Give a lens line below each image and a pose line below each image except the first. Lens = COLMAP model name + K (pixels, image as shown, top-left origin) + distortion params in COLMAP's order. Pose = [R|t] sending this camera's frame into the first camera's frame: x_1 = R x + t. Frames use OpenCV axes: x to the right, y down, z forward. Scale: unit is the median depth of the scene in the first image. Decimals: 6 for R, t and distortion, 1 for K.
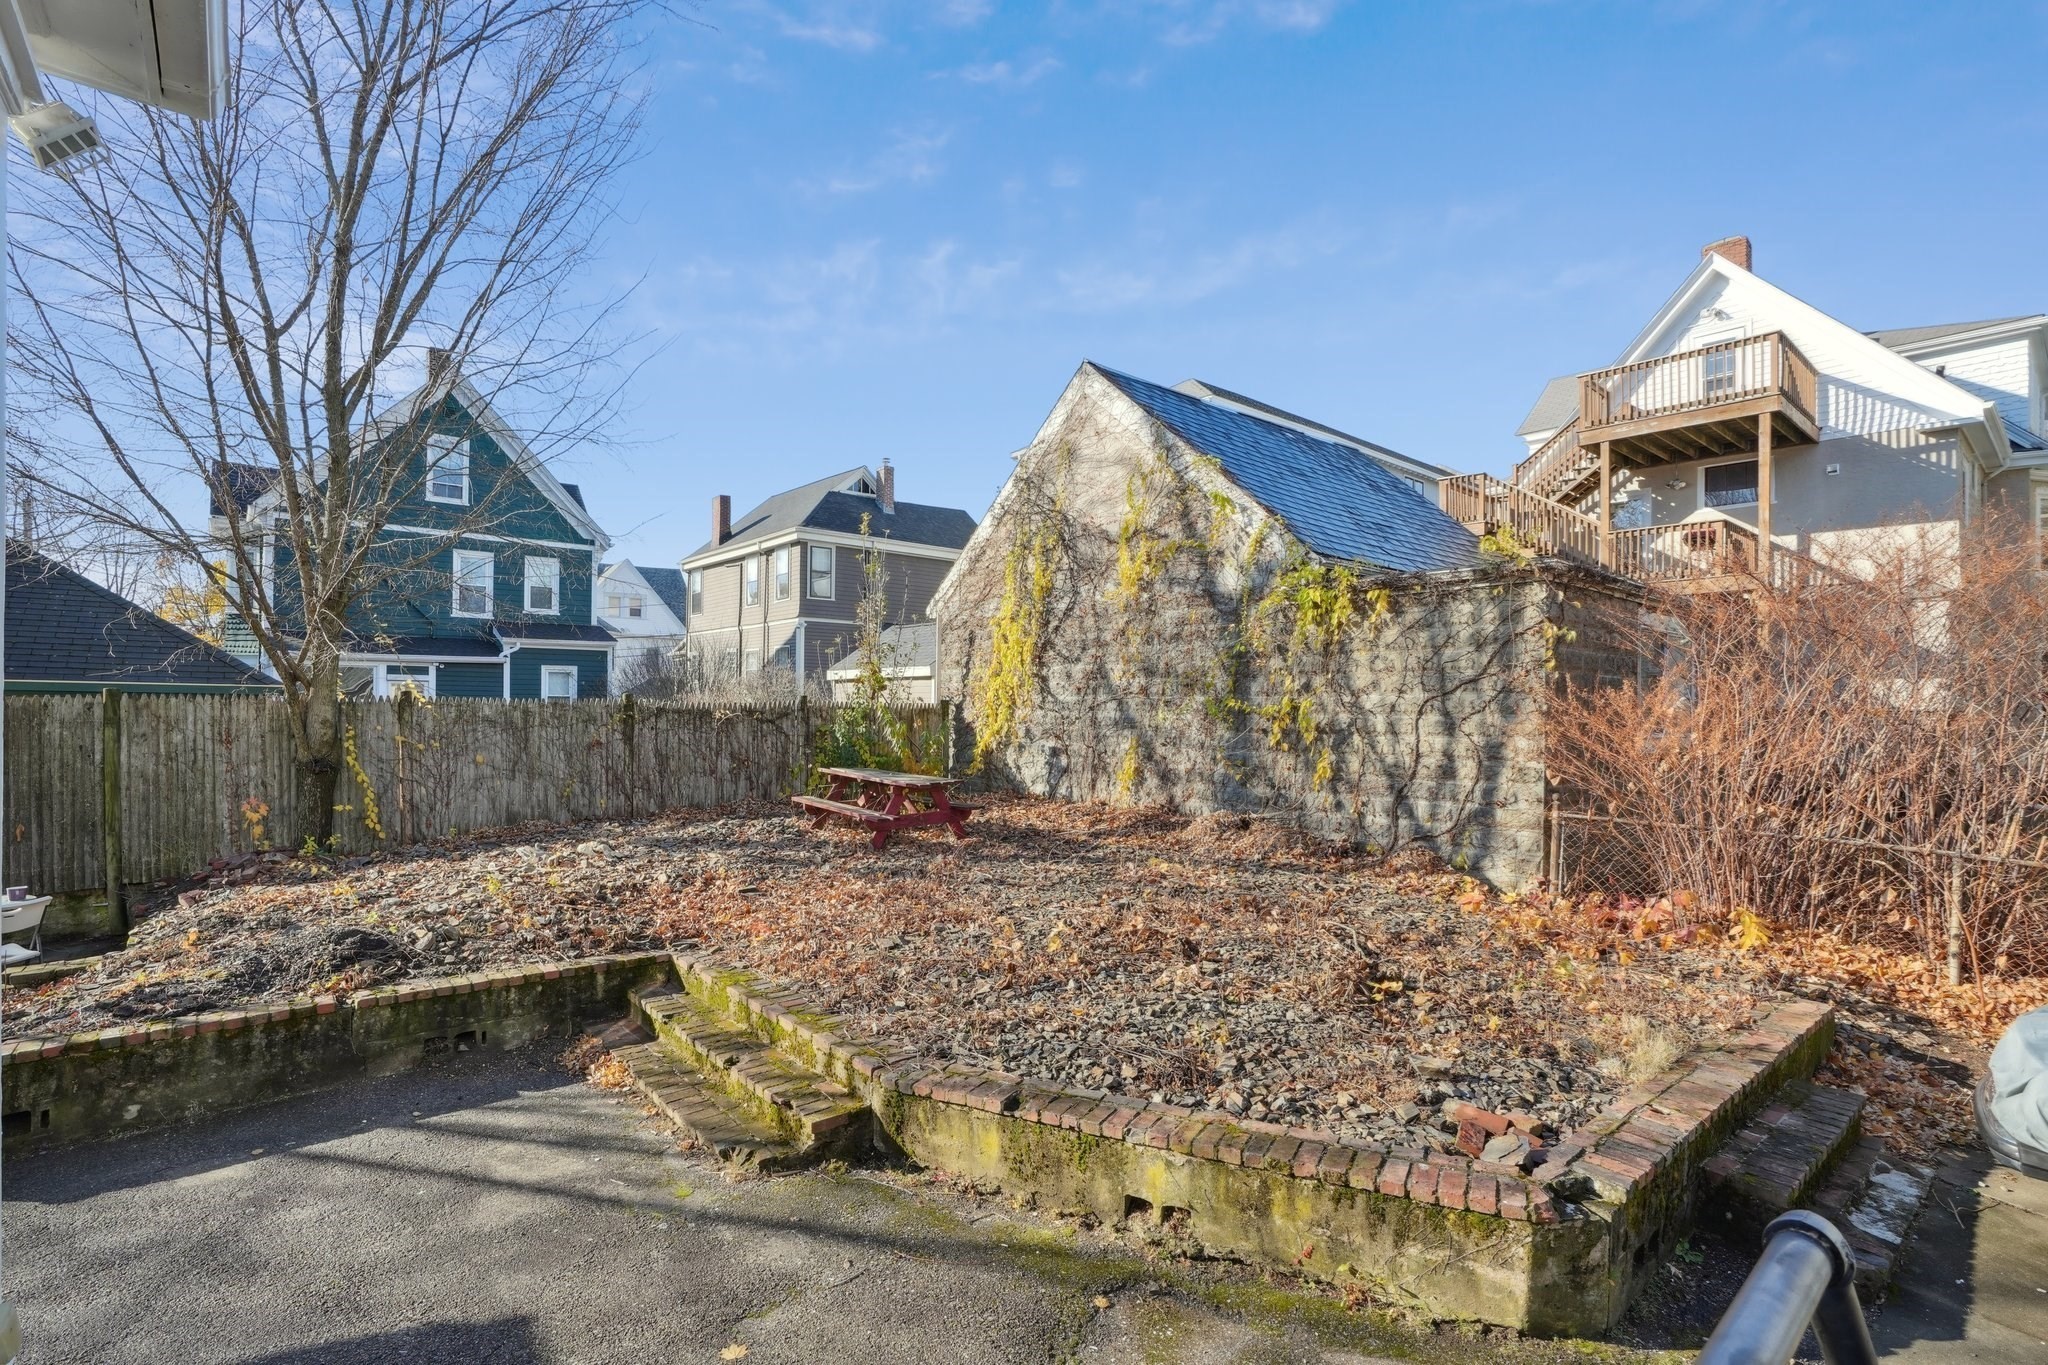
lens RADIAL K [[948.2, 0, 1021.8], [0, 948.2, 718.9], [0, 0, 1]] dist [-0.014076, 0.000035]
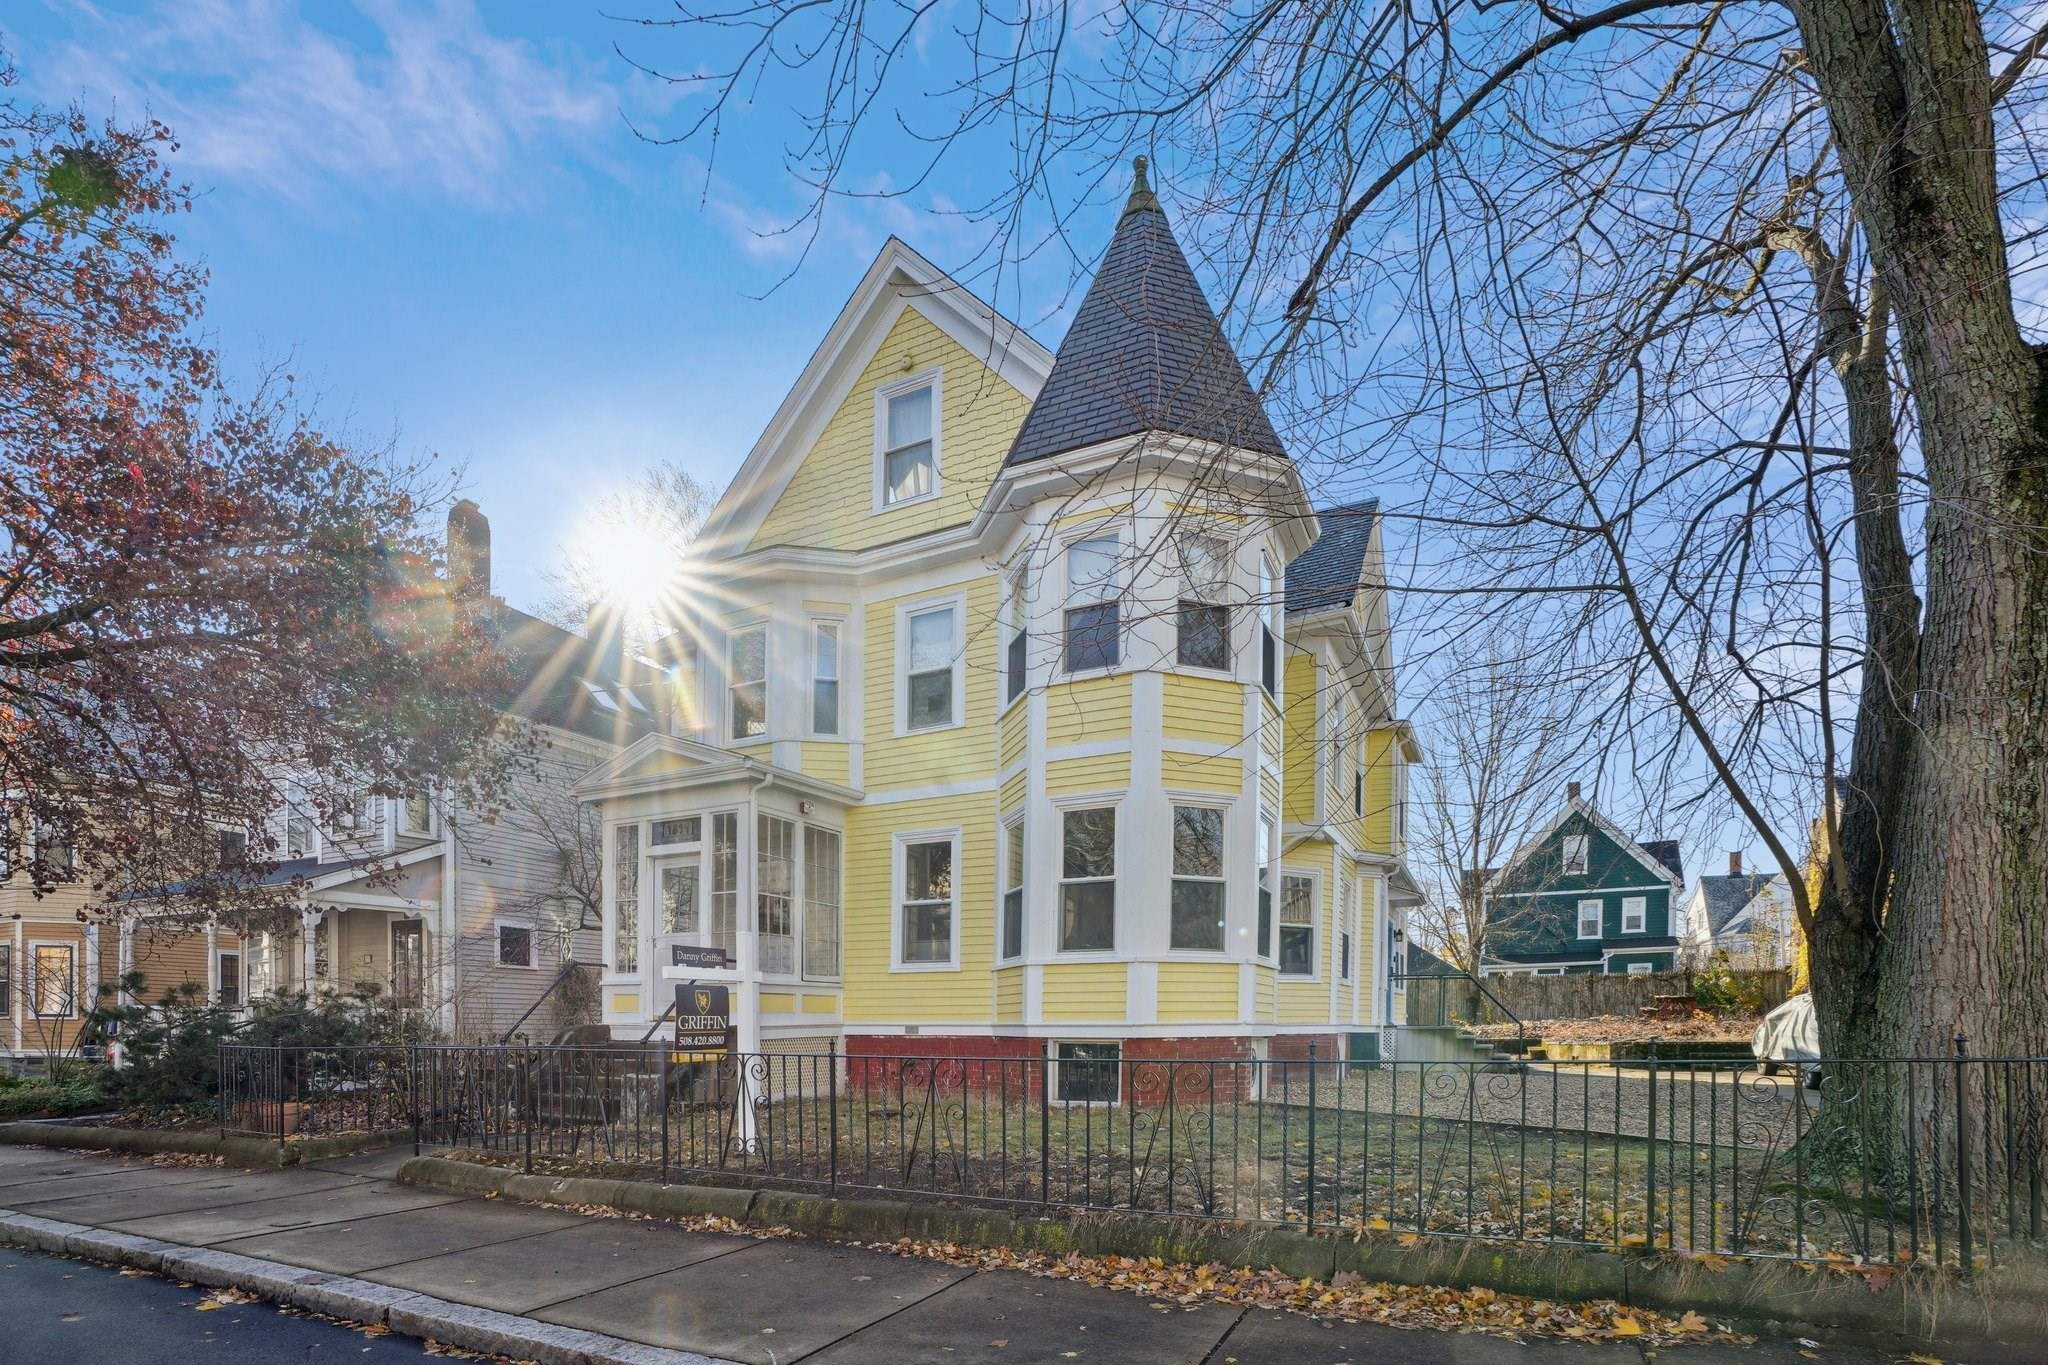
lens RADIAL K [[1008.1, 0, 994.5], [0, 1008.1, 1032.6], [0, 0, 1]] dist [0.013090, -0.000189]
pose [[0.380151, -0.007548, -0.924894, 0.931119], [0.000778, 0.999969, -0.007841, 0.100710], [0.924924, 0.002261, 0.380145, -0.923730]]
